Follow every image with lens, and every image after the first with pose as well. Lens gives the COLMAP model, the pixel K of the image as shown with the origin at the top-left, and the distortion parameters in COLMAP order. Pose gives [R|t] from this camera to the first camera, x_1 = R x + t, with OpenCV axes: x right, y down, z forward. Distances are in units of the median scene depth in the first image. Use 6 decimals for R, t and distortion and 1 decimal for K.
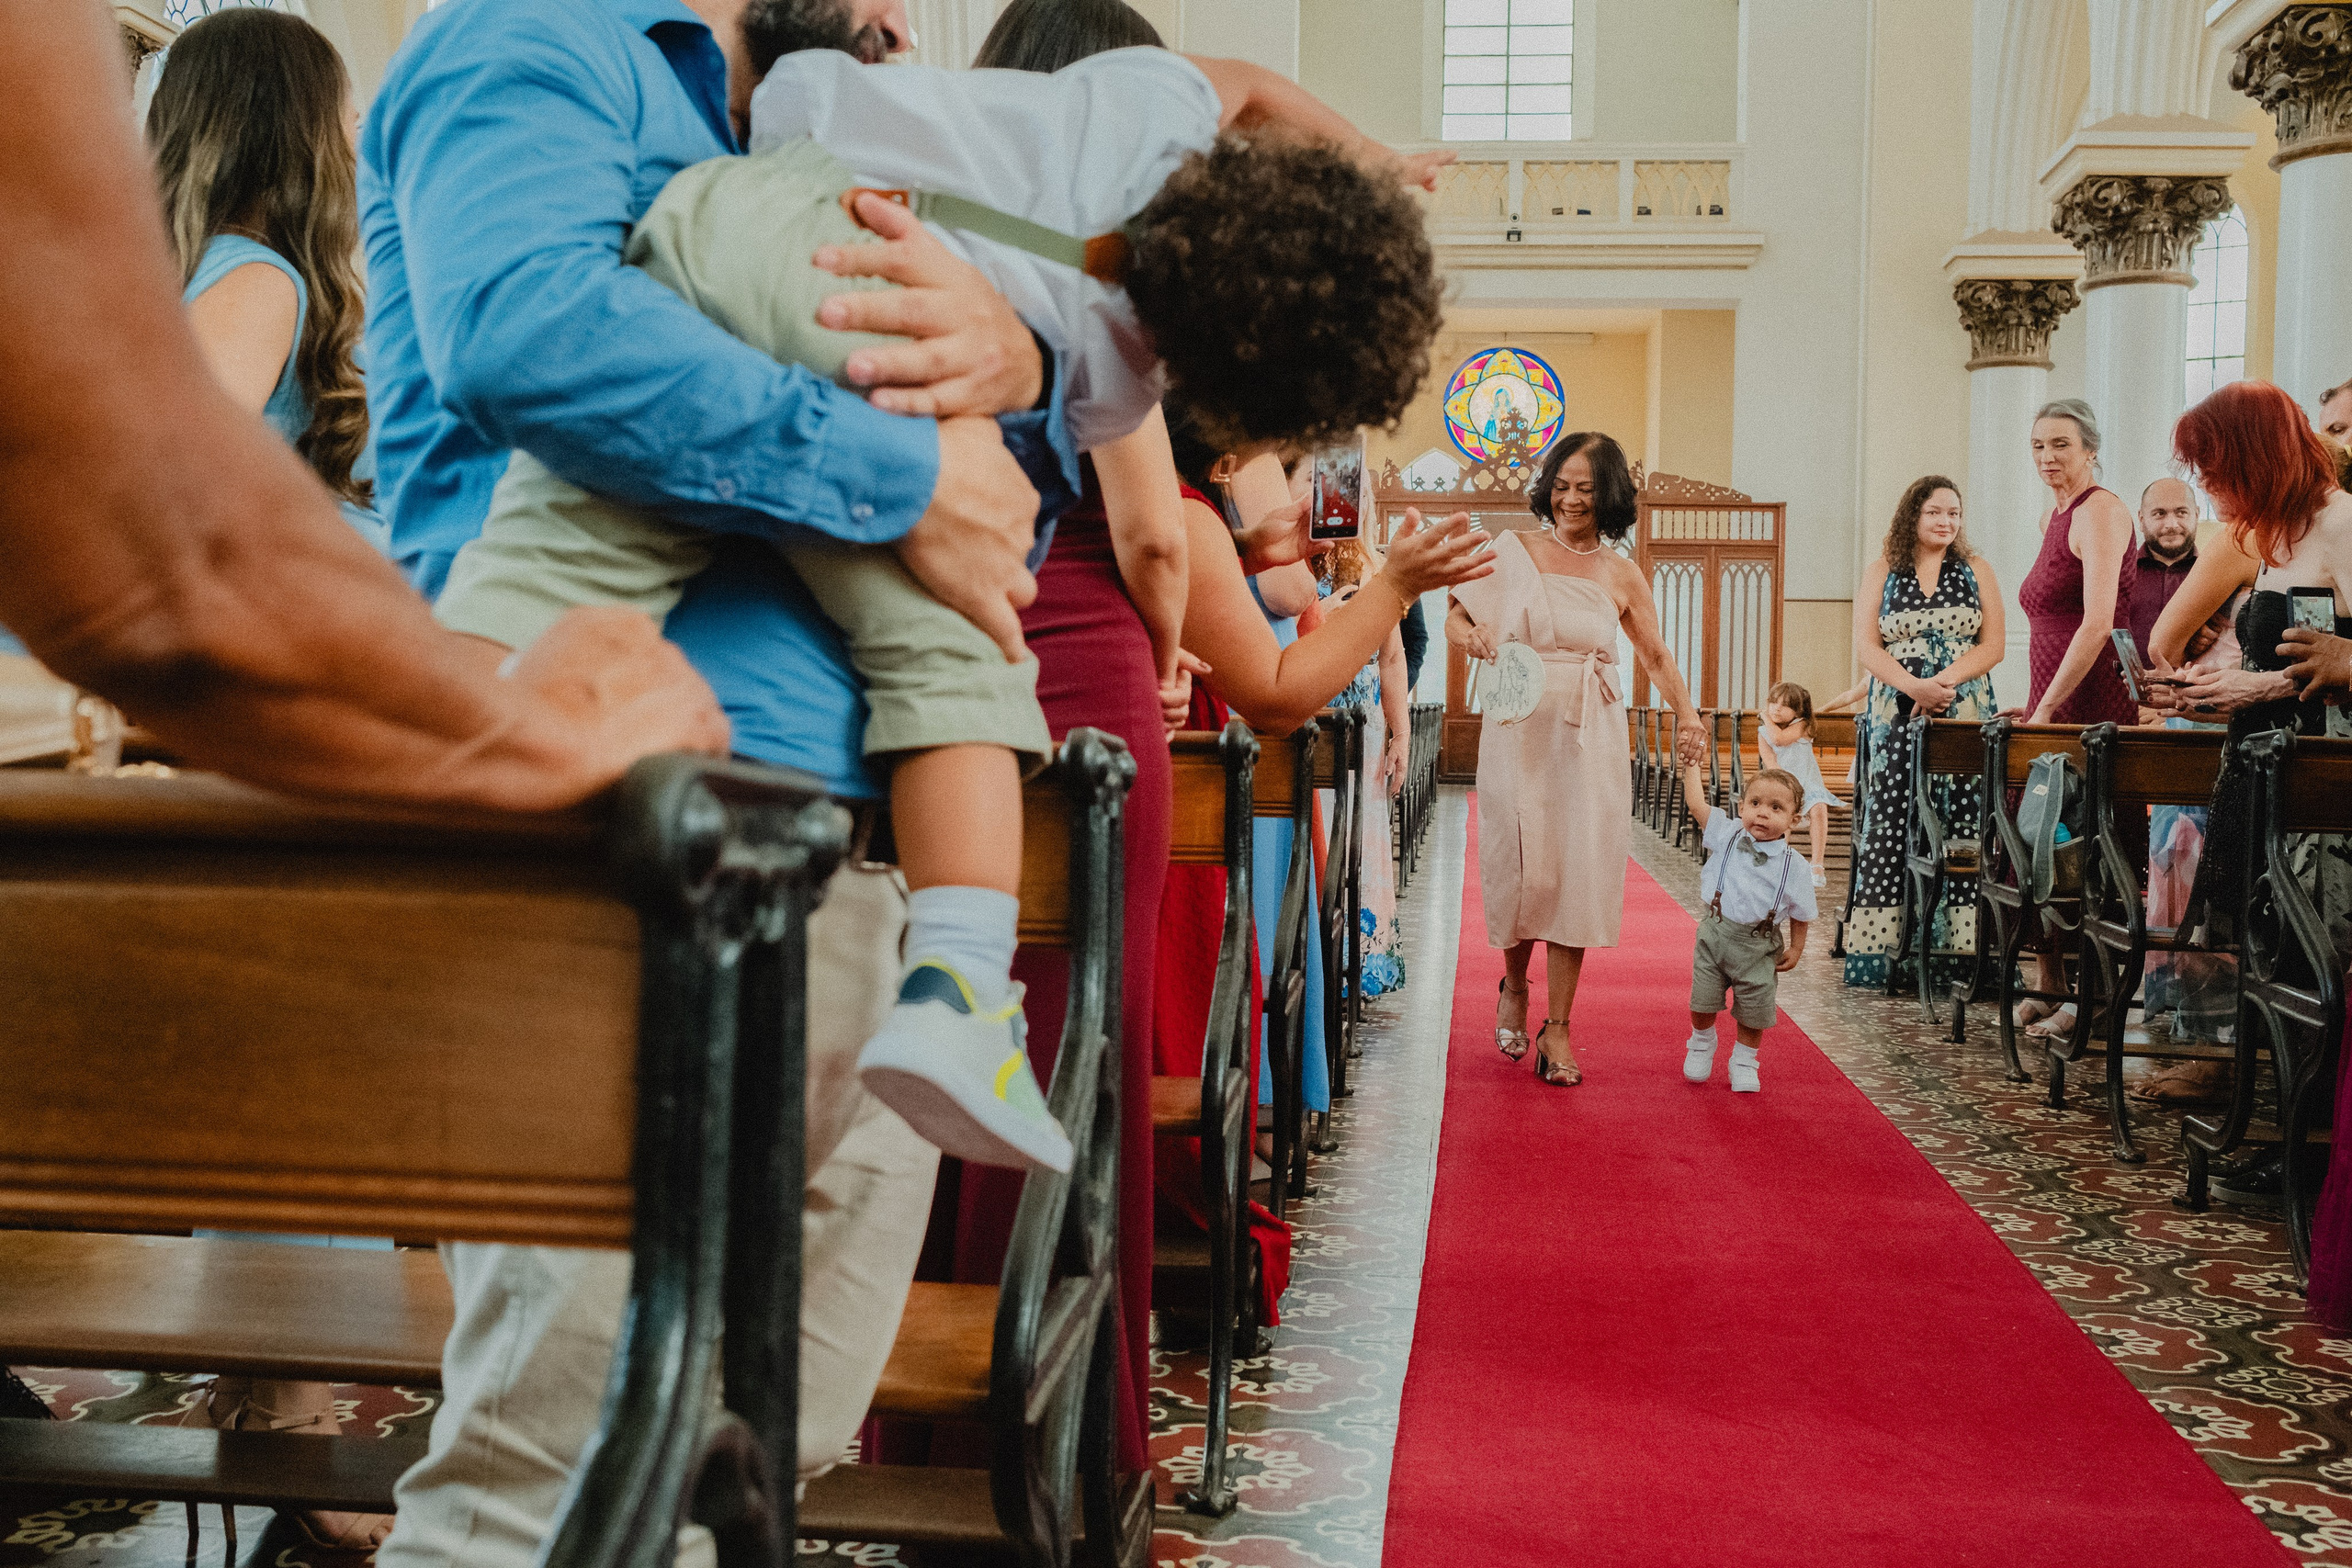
lens RADIAL K [[2522.0, 0, 1180.1], [0, 2522.0, 723.7], [0, 0, 1]] dist [-0.010480, 0.048766]
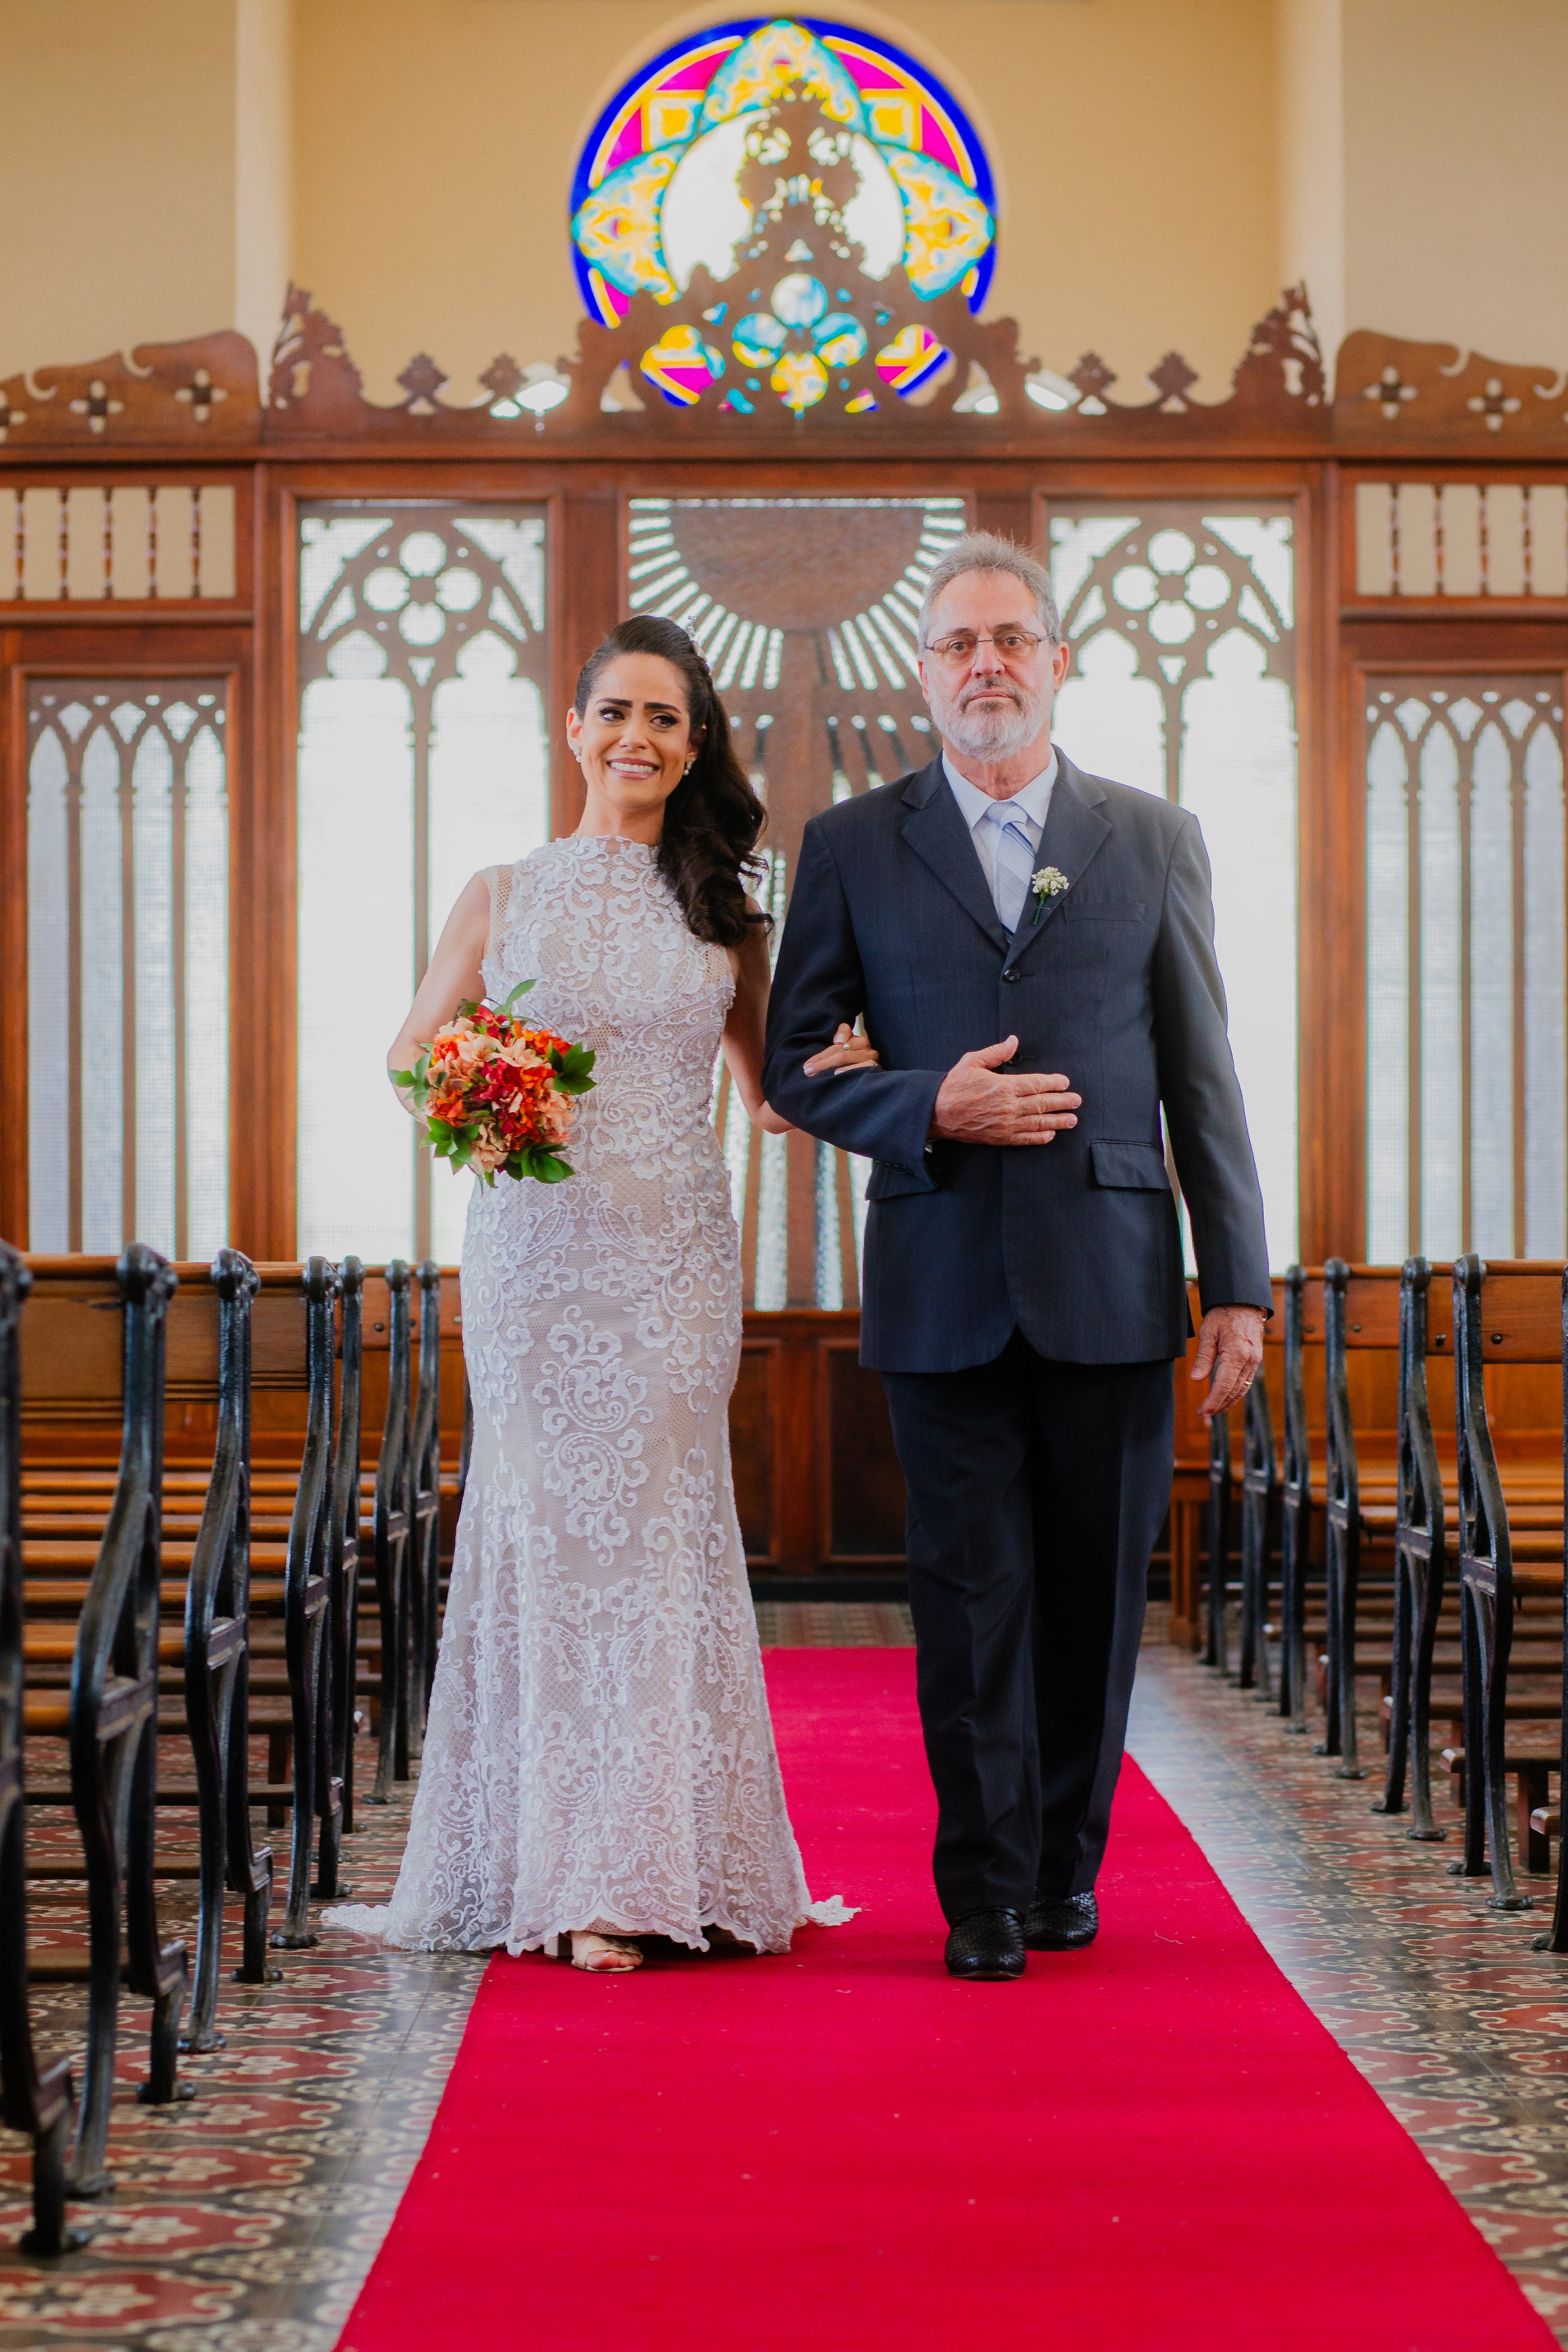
lens RADIAL K [[6290.6, 0, 785.1], [0, 6290.6, 1175.8], [0, 0, 1]] dist [-0.195321, -0.608099]
pose [[0.992493, -0.017093, 0.121101, 0.055128], [0.020406, 0.999449, -0.026173, -0.001226], [-0.120587, 0.028448, 0.992295, 0.394391]]
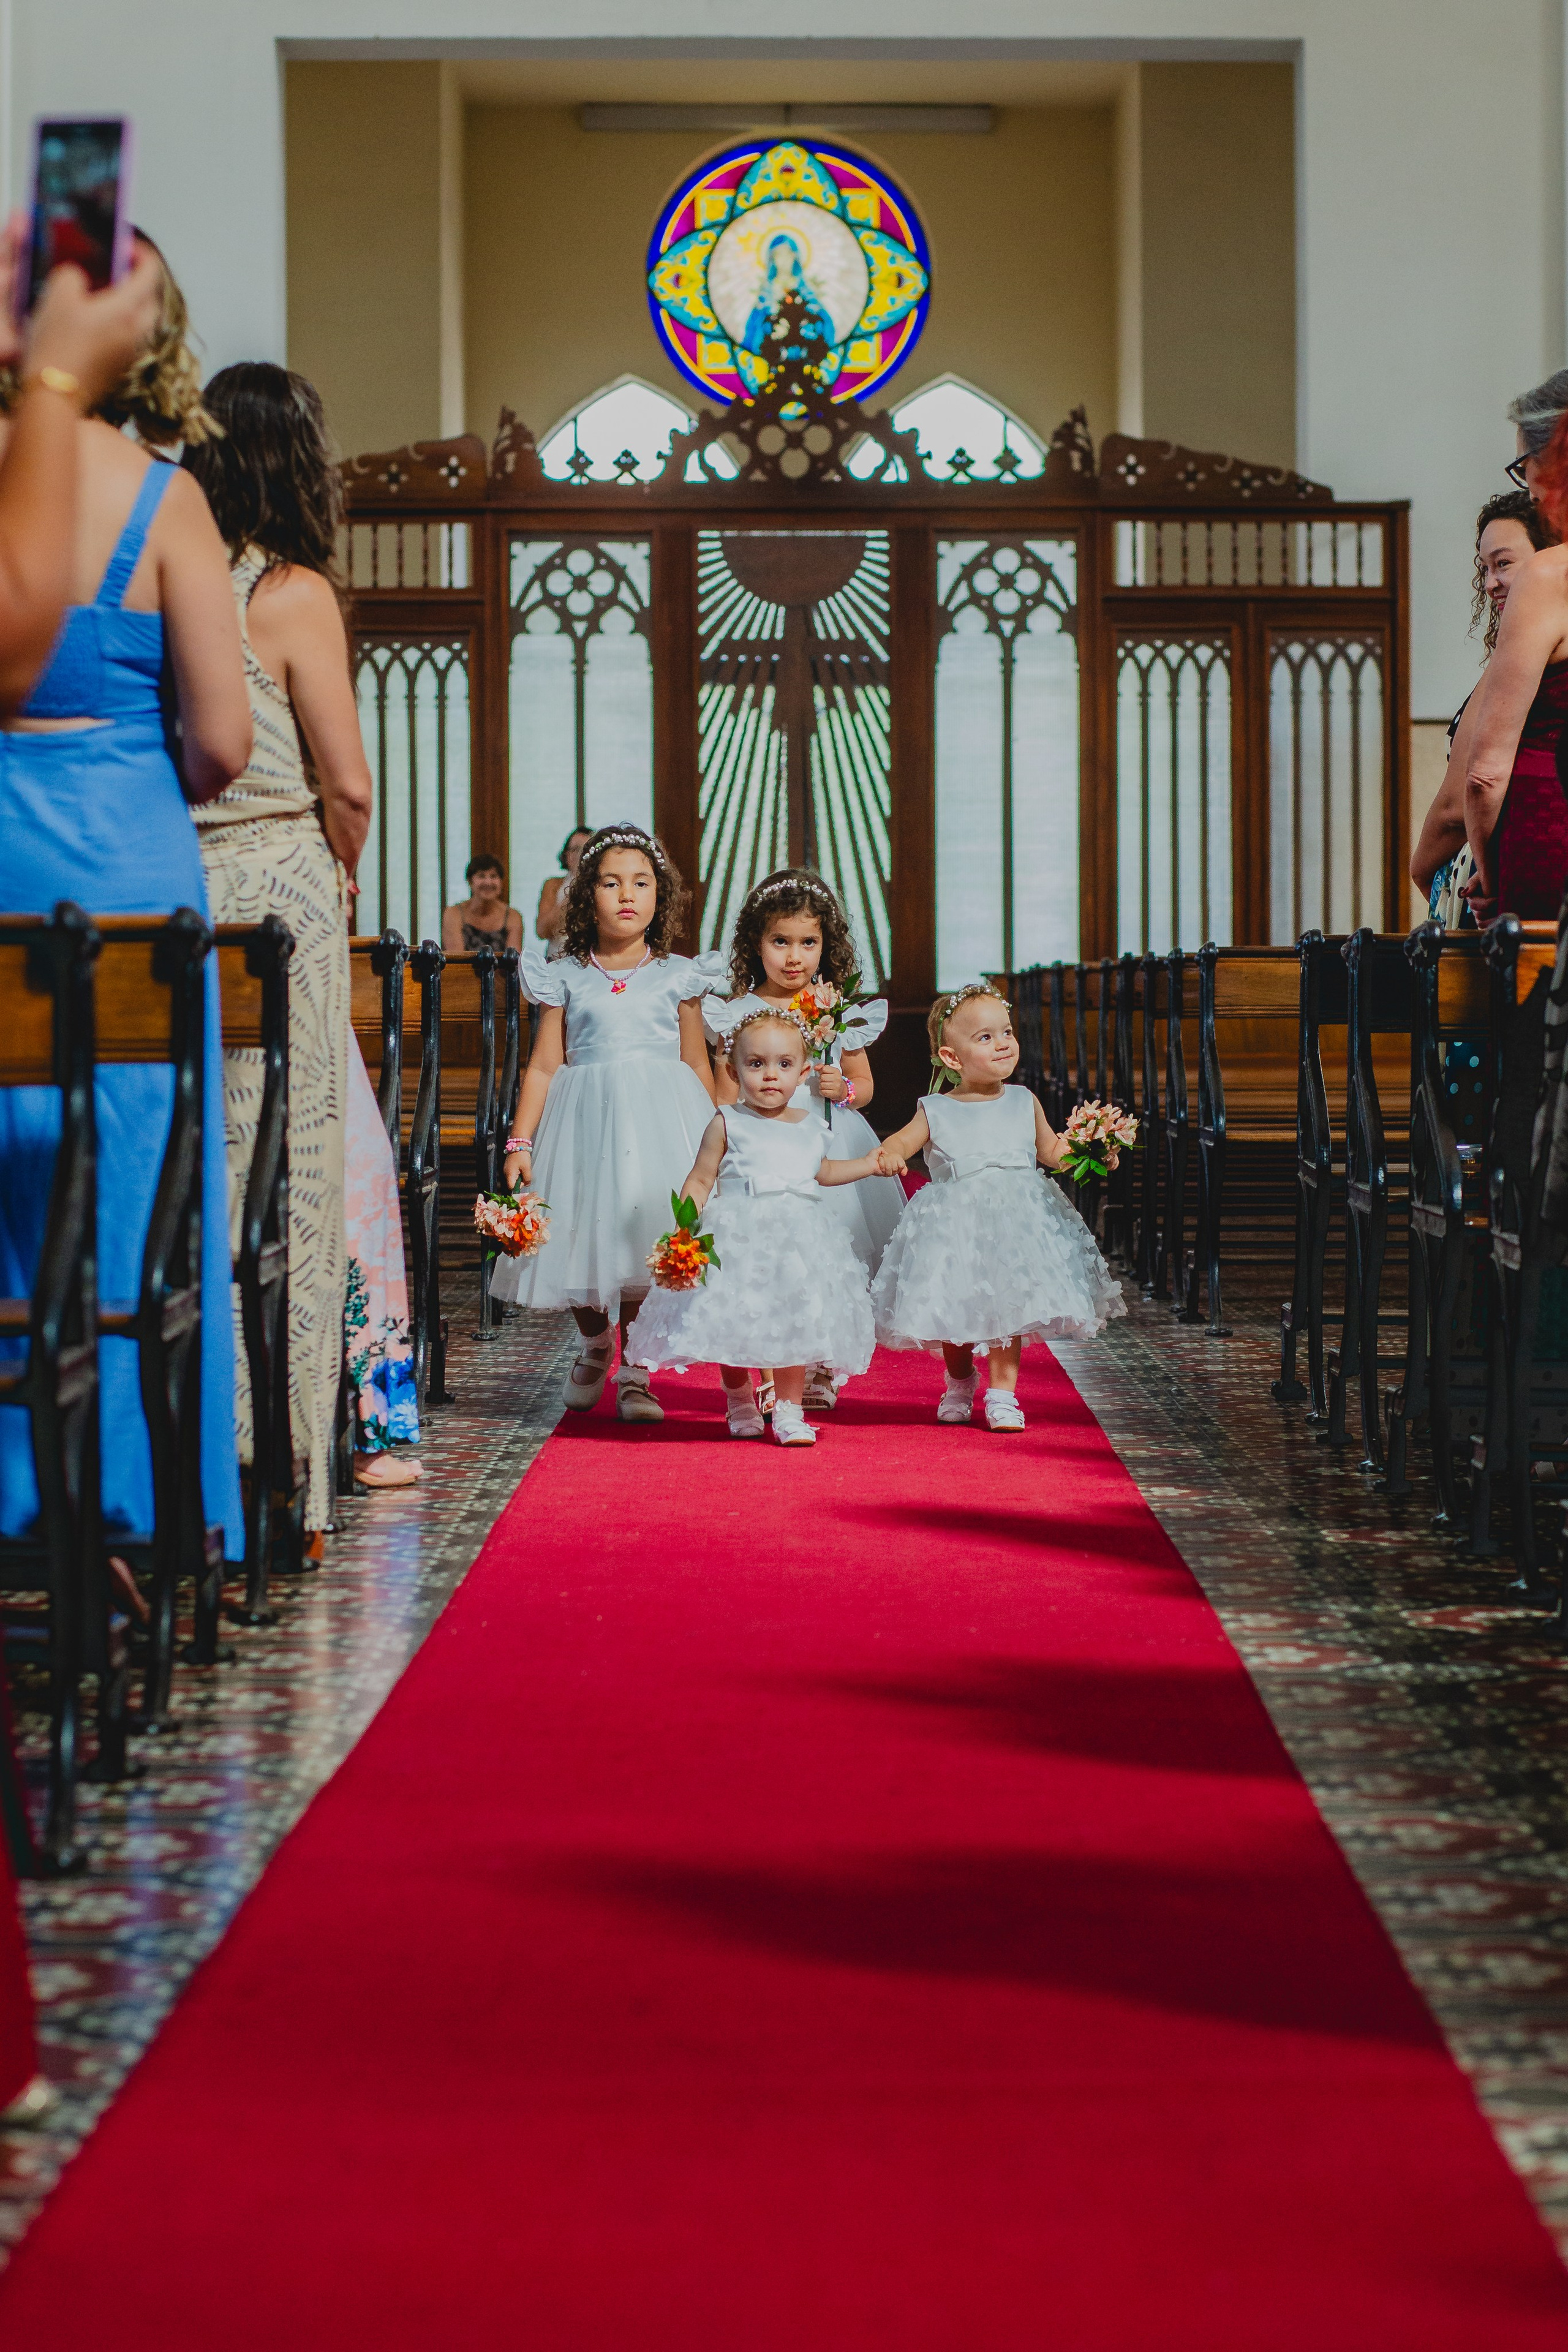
lens RADIAL K [[6290.6, 0, 785.1], [0, 6290.6, 1175.8], [0, 0, 1]] dist [-0.195321, -0.608099]
pose [[0.992834, -0.024318, 0.117002, 0.001055], [0.021914, 0.999522, 0.021792, 0.003770], [-0.117476, -0.019072, 0.992893, -0.074769]]
